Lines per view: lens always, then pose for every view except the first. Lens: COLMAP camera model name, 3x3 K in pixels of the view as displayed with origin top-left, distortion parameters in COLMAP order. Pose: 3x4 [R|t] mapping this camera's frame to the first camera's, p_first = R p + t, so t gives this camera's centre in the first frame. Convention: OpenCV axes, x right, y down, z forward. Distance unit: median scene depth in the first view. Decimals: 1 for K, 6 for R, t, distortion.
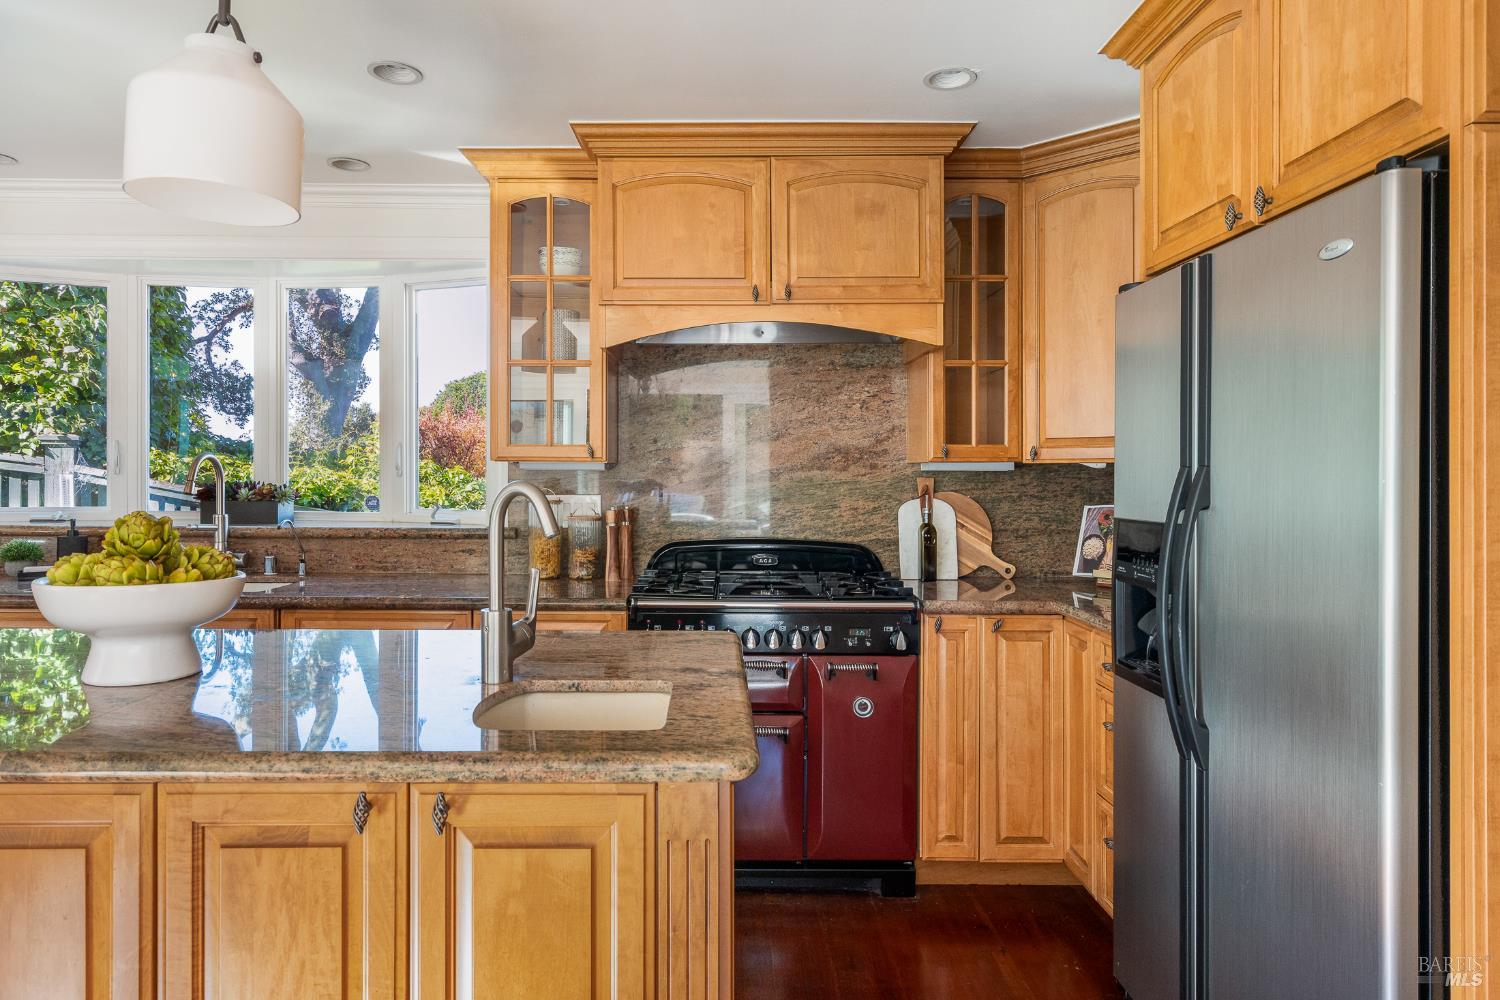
lens RADIAL K [[908.5, 0, 720.0], [0, 908.5, 470.2], [0, 0, 1]] dist [0.001730, 0.000630]
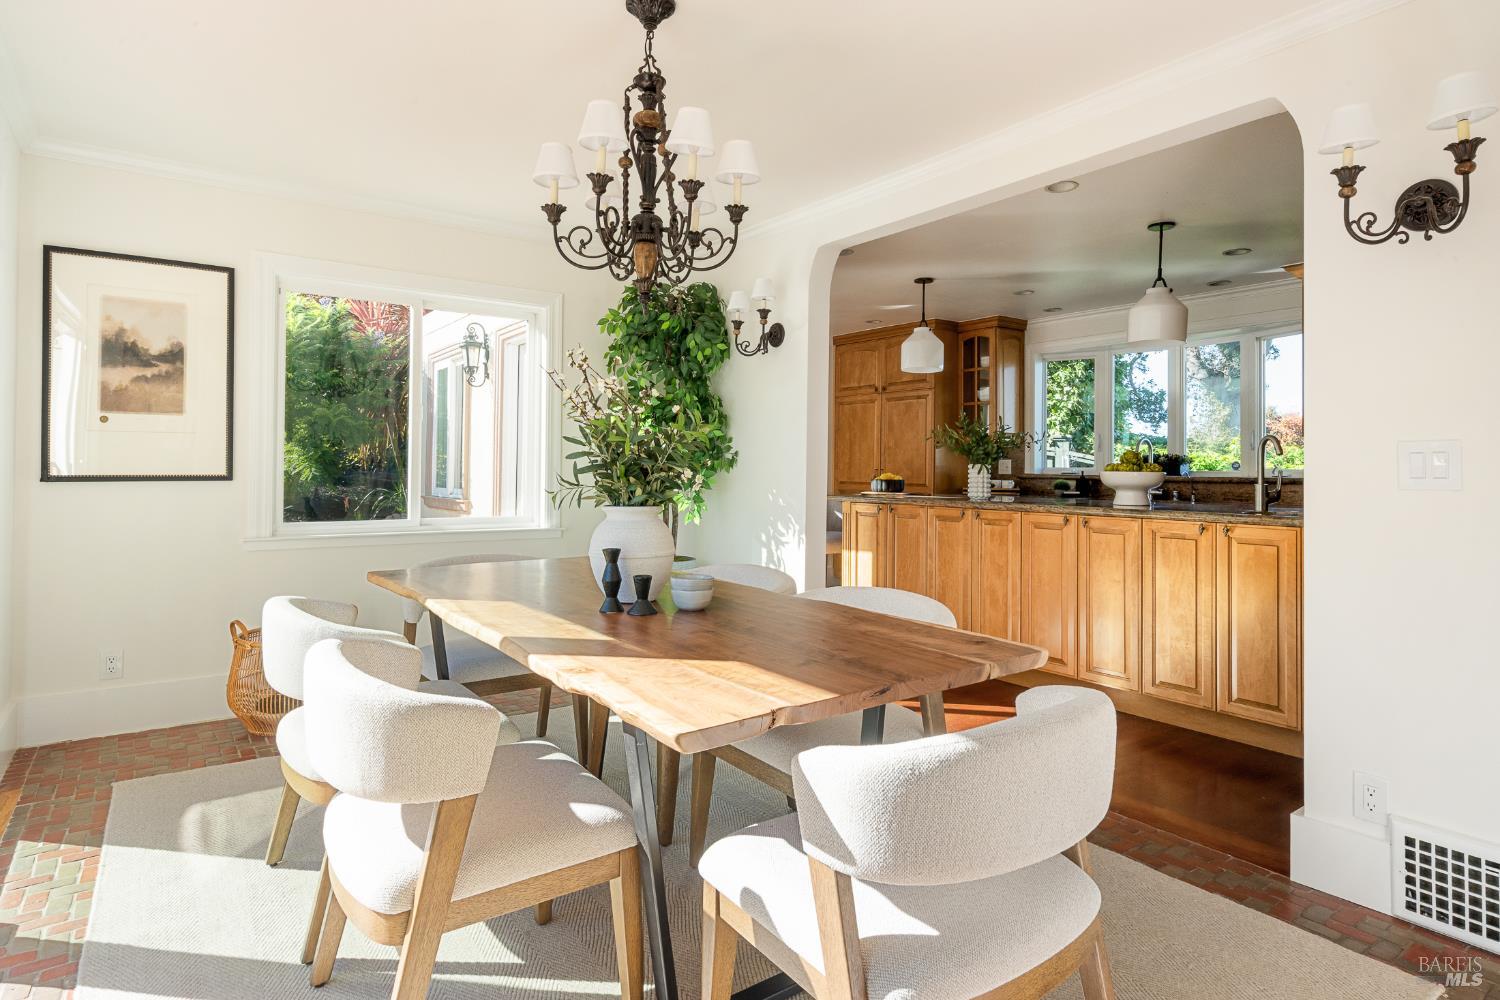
lens RADIAL K [[808.1, 0, 748.5], [0, 808.1, 467.4], [0, 0, 1]] dist [0.001847, 0.000256]
pose [[0.582479, 0.000103, -0.812846, 0.434564], [-0.005054, 0.999981, -0.003495, 0.064590], [0.812830, 0.006144, 0.582469, -0.863576]]
